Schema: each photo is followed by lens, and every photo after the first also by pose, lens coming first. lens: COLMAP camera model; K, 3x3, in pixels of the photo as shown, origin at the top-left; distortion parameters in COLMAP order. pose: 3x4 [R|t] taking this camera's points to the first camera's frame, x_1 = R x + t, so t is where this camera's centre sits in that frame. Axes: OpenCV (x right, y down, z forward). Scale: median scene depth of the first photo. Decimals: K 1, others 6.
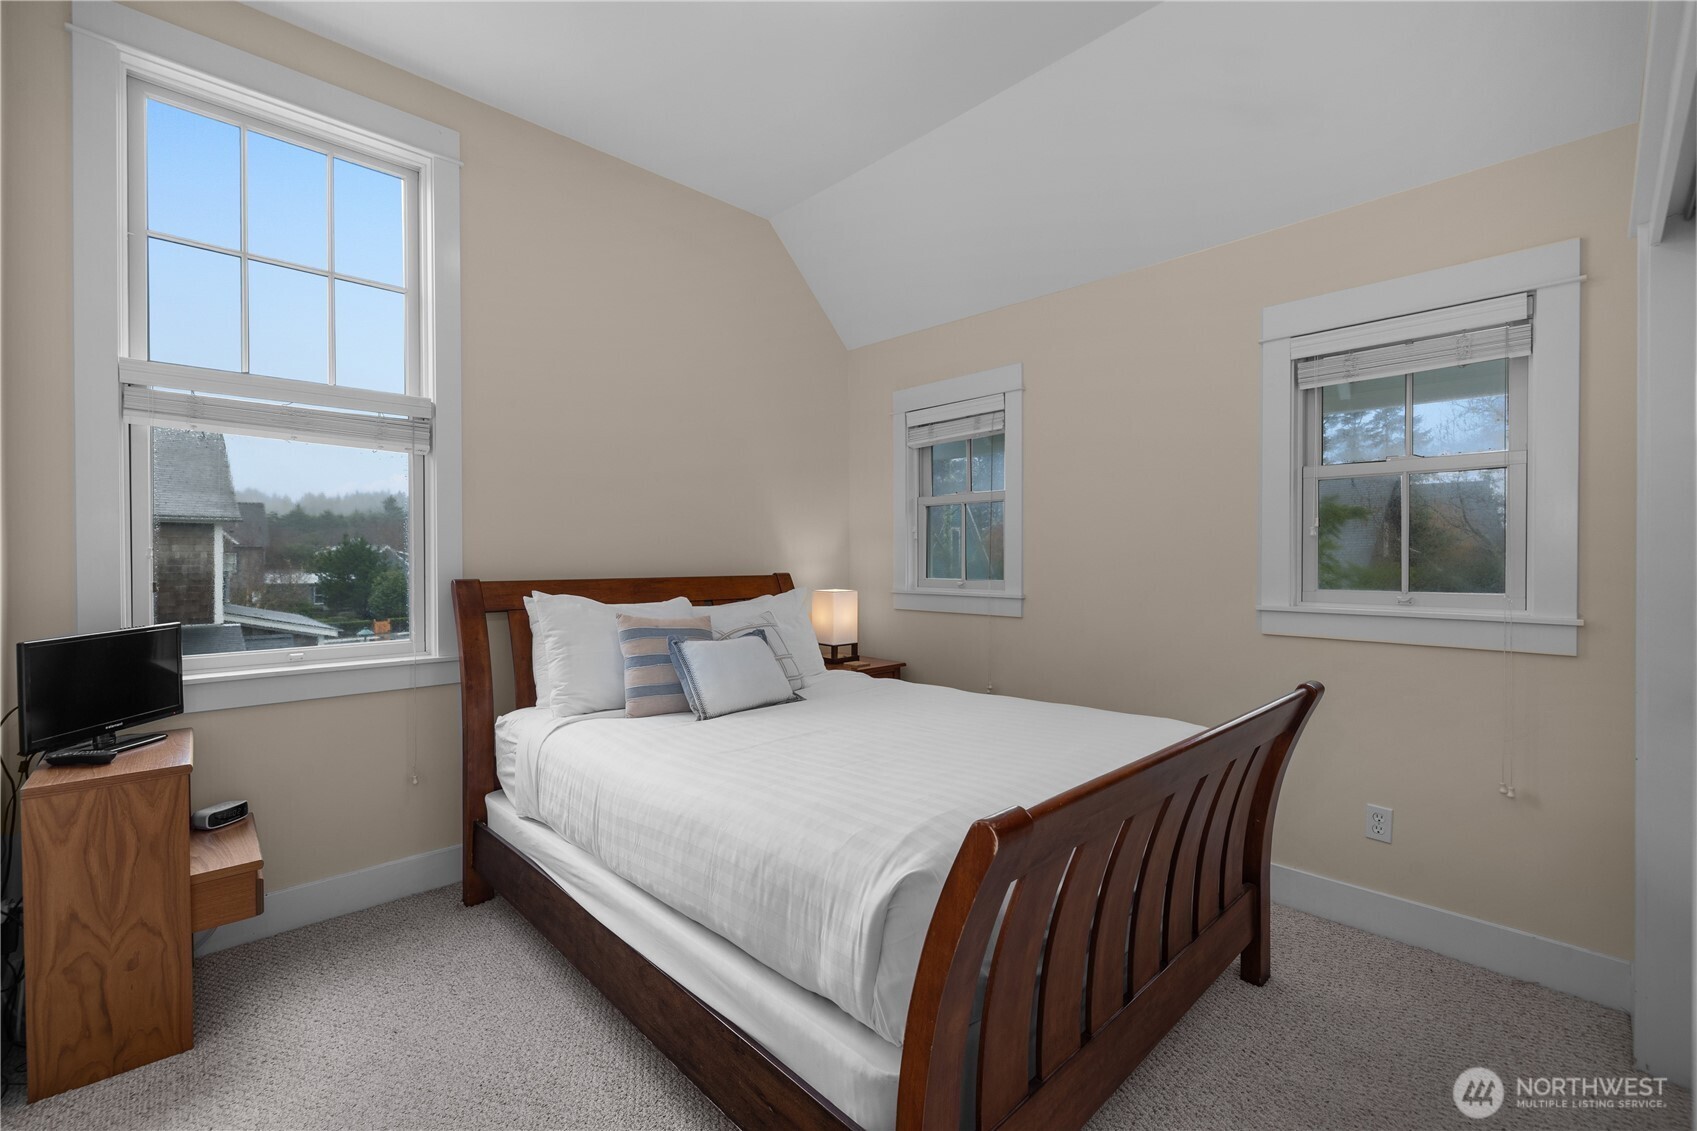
lens RADIAL K [[718.4, 0, 848.5], [0, 718.4, 565.5], [0, 0, 1]] dist [0.000825, 0.000126]
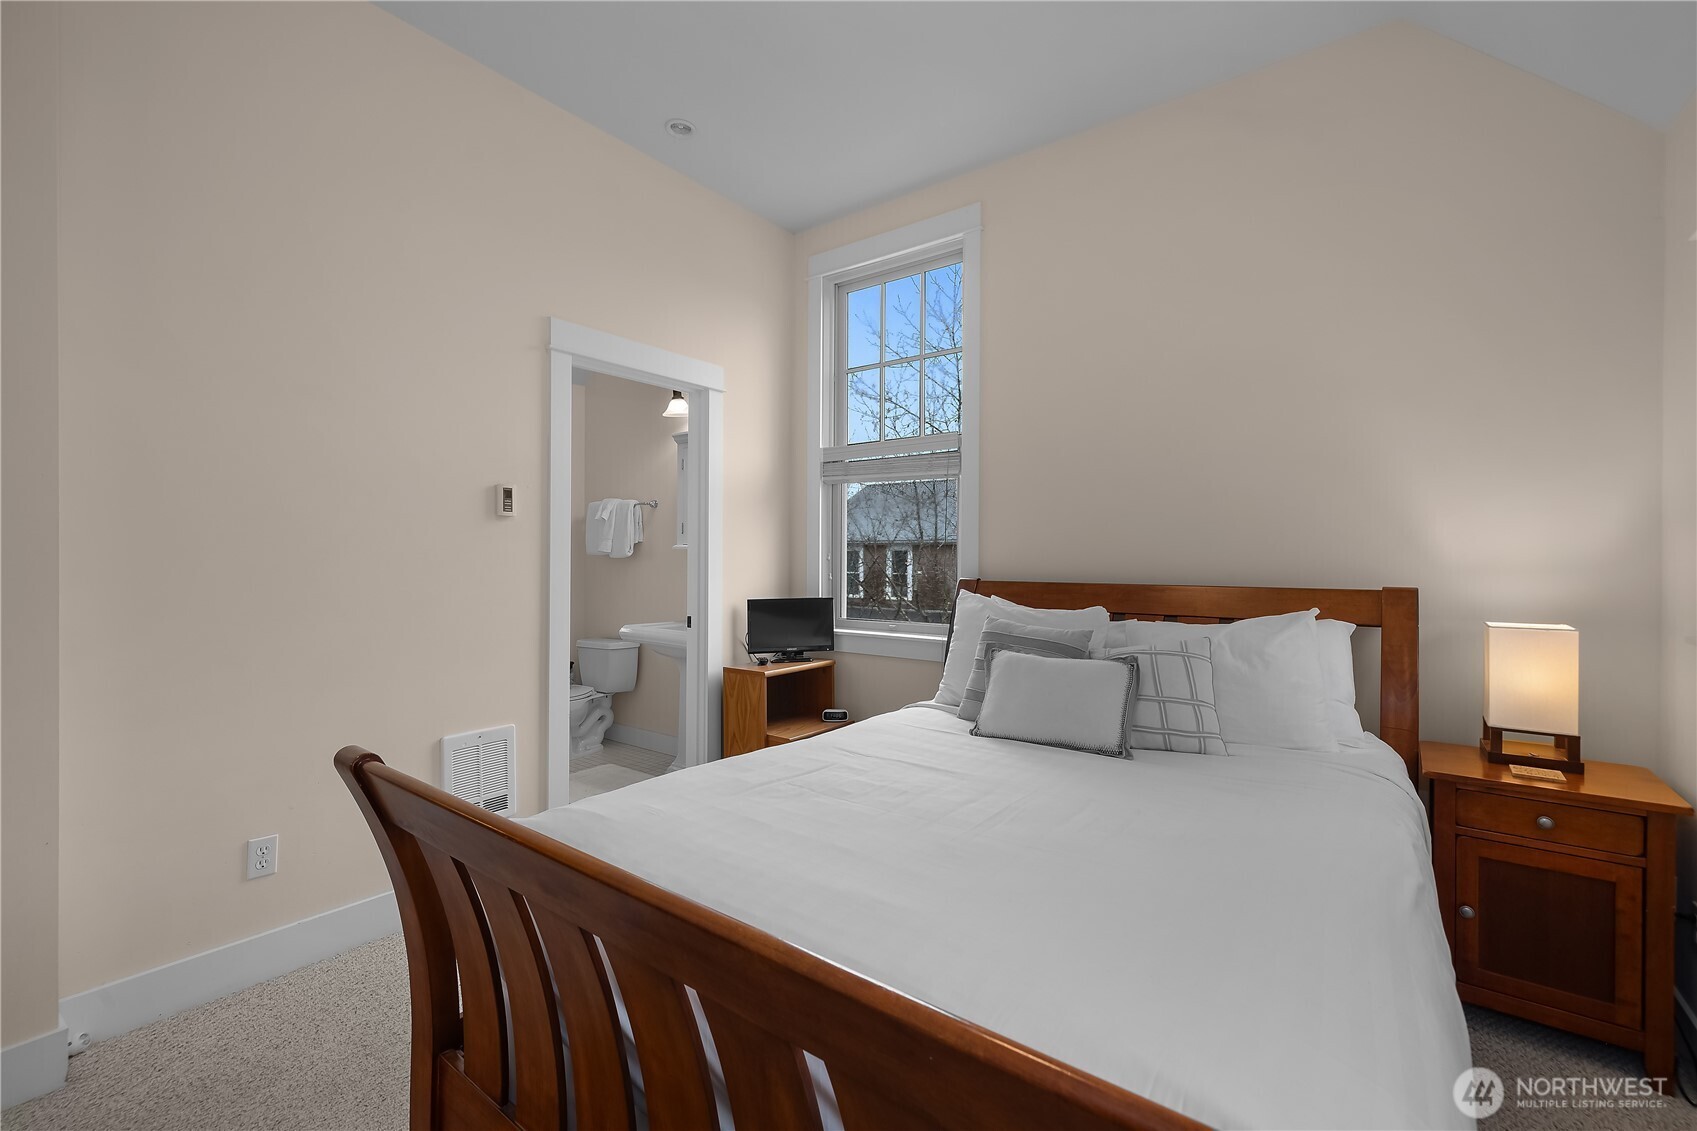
lens RADIAL K [[718.4, 0, 848.5], [0, 718.4, 565.5], [0, 0, 1]] dist [0.000825, 0.000126]
pose [[0.143203, 0.006042, -0.989675, 0.603744], [-0.015204, 0.999877, 0.003904, -0.003182], [0.989576, 0.014488, 0.143278, 0.625474]]
